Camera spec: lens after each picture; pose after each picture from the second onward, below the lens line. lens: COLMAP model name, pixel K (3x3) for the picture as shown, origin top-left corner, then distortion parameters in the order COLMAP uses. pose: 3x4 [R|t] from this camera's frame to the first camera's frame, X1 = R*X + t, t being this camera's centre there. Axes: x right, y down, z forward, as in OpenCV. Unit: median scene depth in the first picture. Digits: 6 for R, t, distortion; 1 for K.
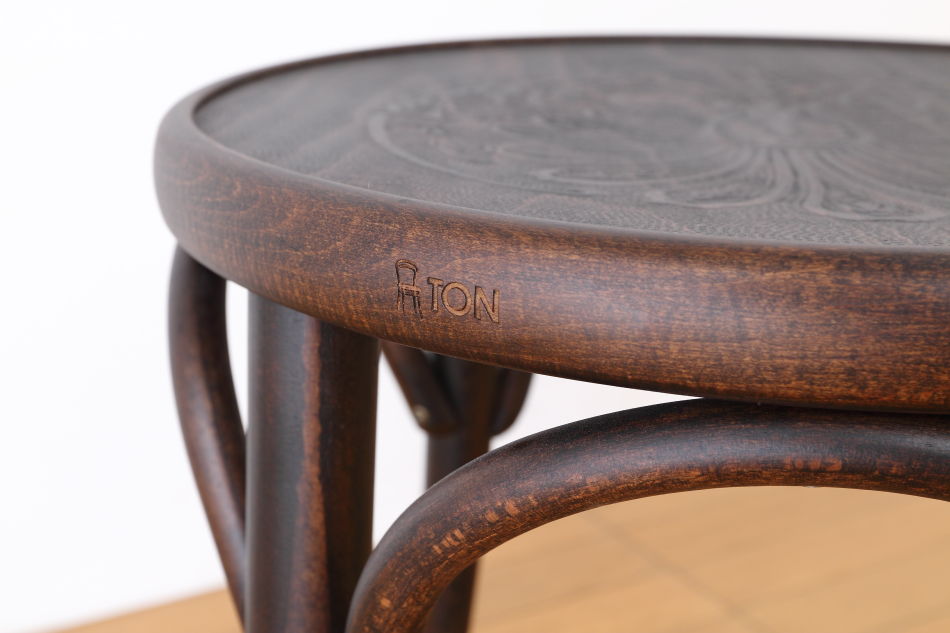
lens RADIAL K [[1390.4, 0, 475.0], [0, 1390.4, 316.5], [0, 0, 1]] dist [-0.011426, 0.029308]
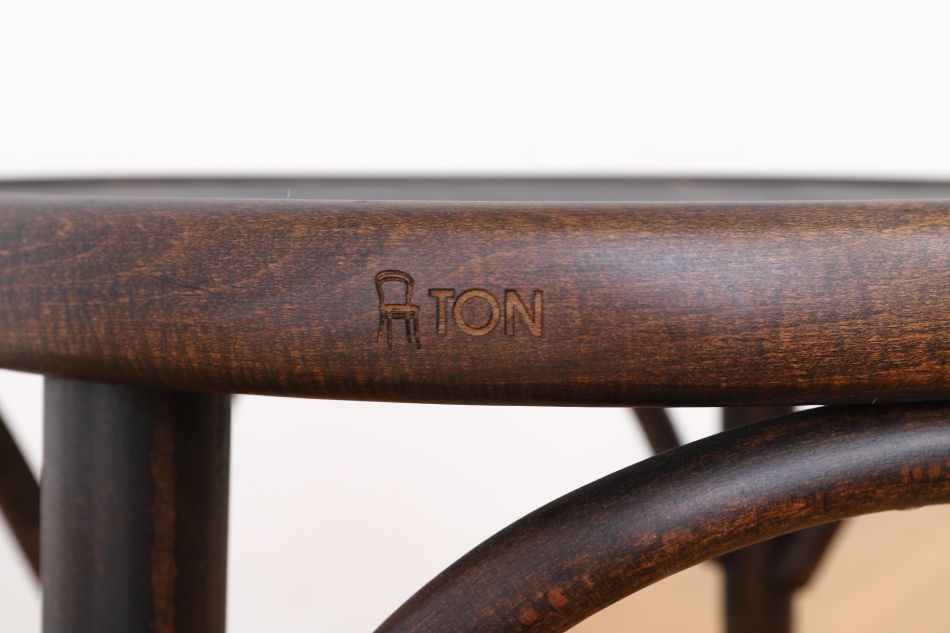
lens RADIAL K [[1390.4, 0, 475.0], [0, 1390.4, 316.5], [0, 0, 1]] dist [-0.011426, 0.029308]
pose [[0.909987, -0.054648, 0.411020, -0.320532], [0.130579, 0.978607, -0.158987, 0.107866], [-0.393539, 0.198347, 0.897656, 0.342612]]
